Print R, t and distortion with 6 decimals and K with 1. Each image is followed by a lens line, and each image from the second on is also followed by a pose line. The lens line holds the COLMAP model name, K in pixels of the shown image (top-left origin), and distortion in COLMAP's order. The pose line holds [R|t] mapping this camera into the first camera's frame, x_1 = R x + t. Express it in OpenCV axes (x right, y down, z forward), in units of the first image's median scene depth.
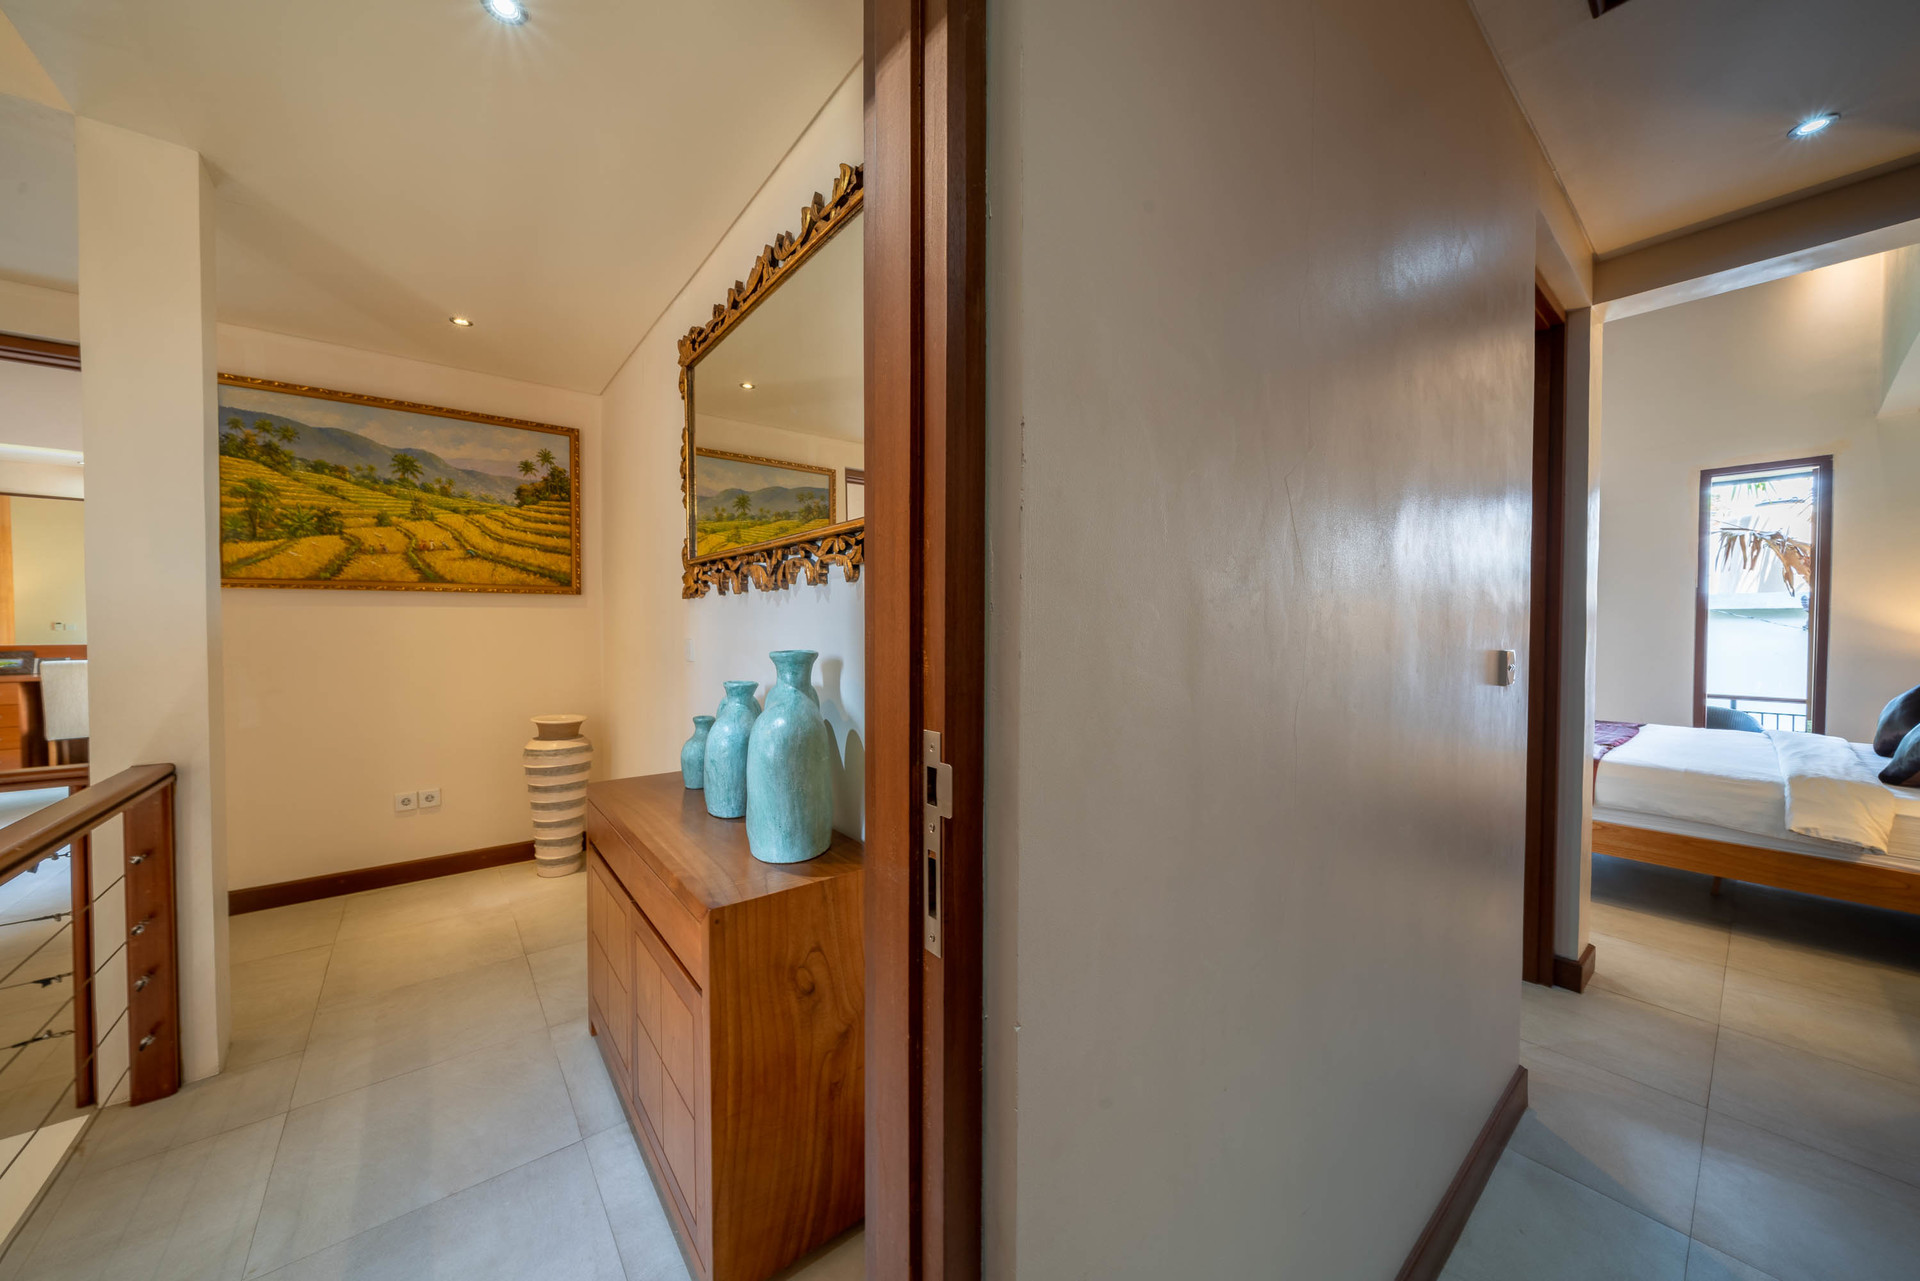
lens RADIAL K [[683.9, 0, 963.9], [0, 683.9, 635.5], [0, 0, 1]] dist [0.000003, -0.000033]
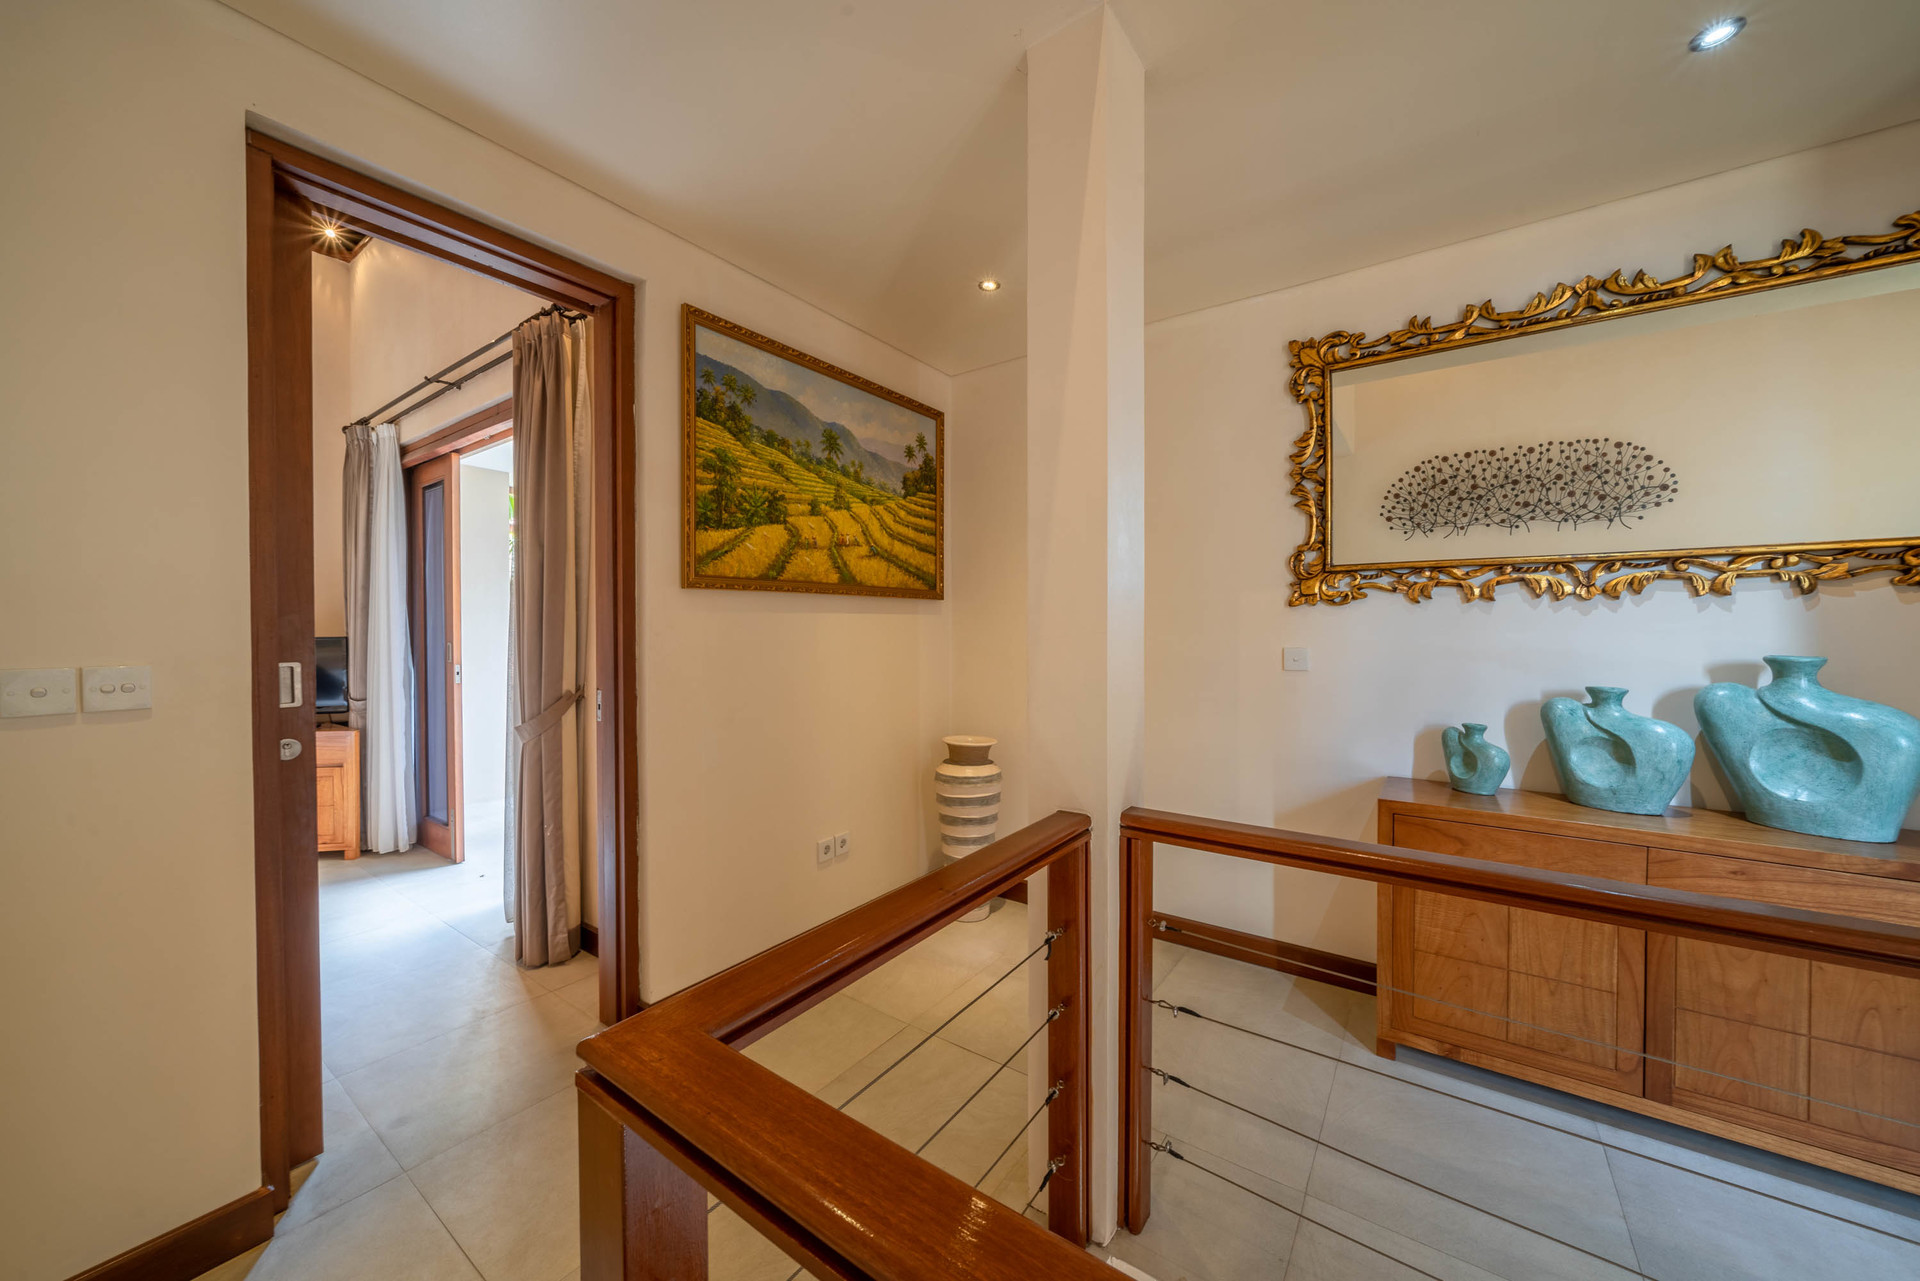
lens RADIAL K [[683.9, 0, 963.9], [0, 683.9, 635.5], [0, 0, 1]] dist [0.000003, -0.000033]
pose [[0.962176, -0.009199, 0.272275, -0.845078], [0.011271, 0.999918, -0.006046, -0.007990], [-0.272197, 0.008886, 0.962201, 0.152564]]
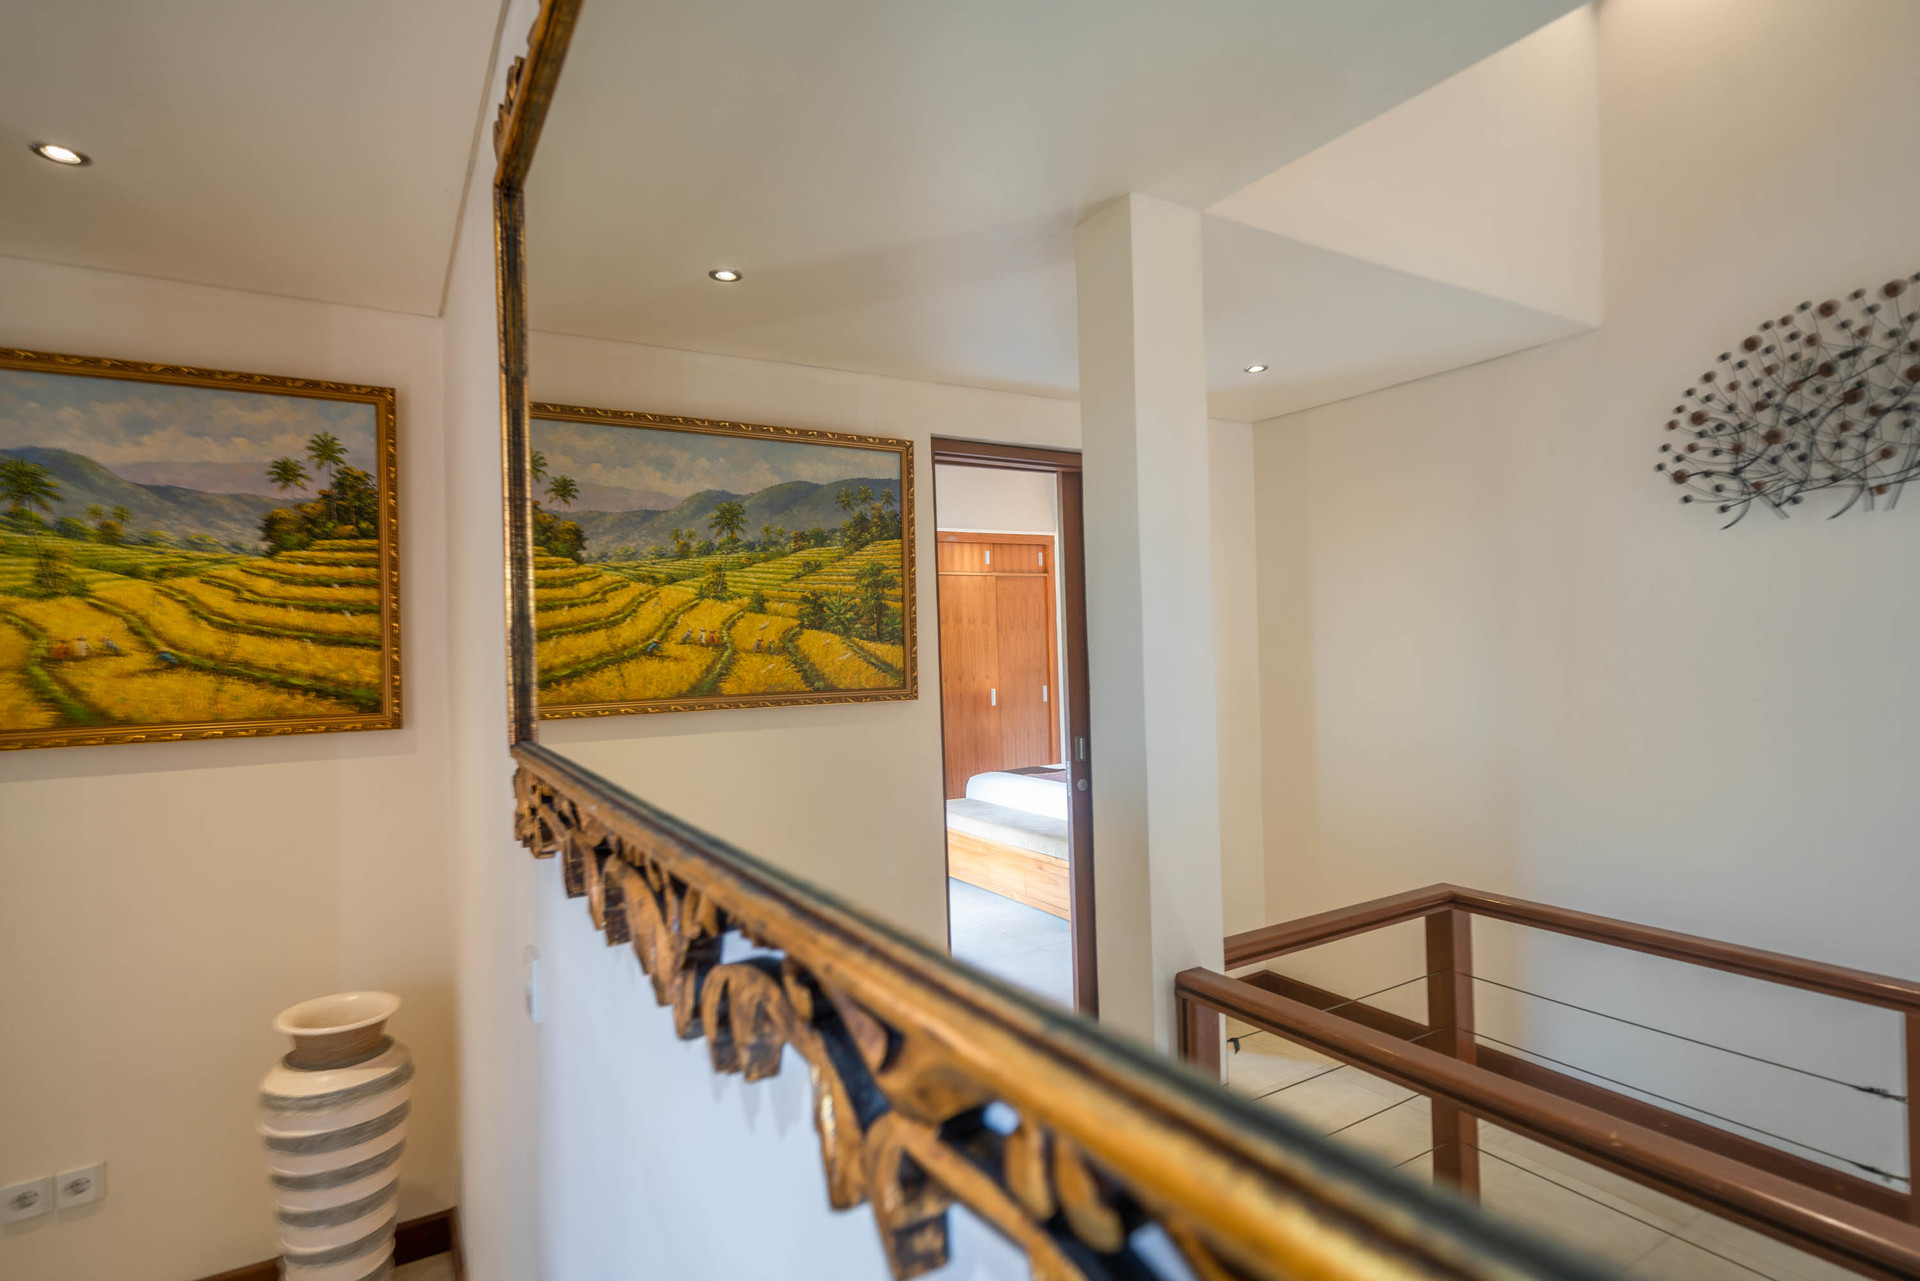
lens RADIAL K [[979.9, 0, 960.0], [0, 979.9, 640.5], [0, 0, 1]] dist [-0.024493, 0.016783]
pose [[0.990803, -0.022468, -0.133437, -0.082221], [0.019401, 0.999518, -0.024244, -0.106153], [0.133918, 0.021433, 0.990761, 0.402417]]
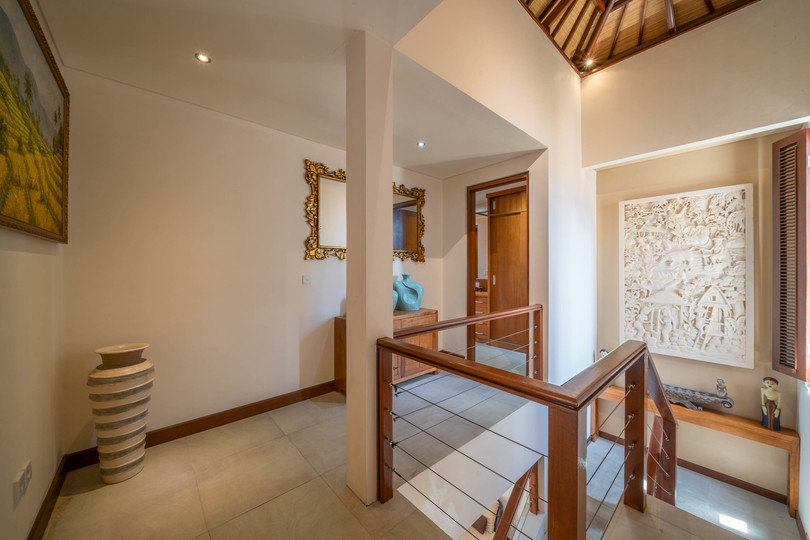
lens RADIAL K [[288.5, 0, 406.6], [0, 288.5, 267.9], [0, 0, 1]] dist [0.000003, -0.000033]
pose [[-0.041414, -0.003796, 0.999135, -1.138765], [0.016093, 0.999861, 0.004466, -0.015400], [-0.999012, 0.016264, -0.041347, 0.517240]]
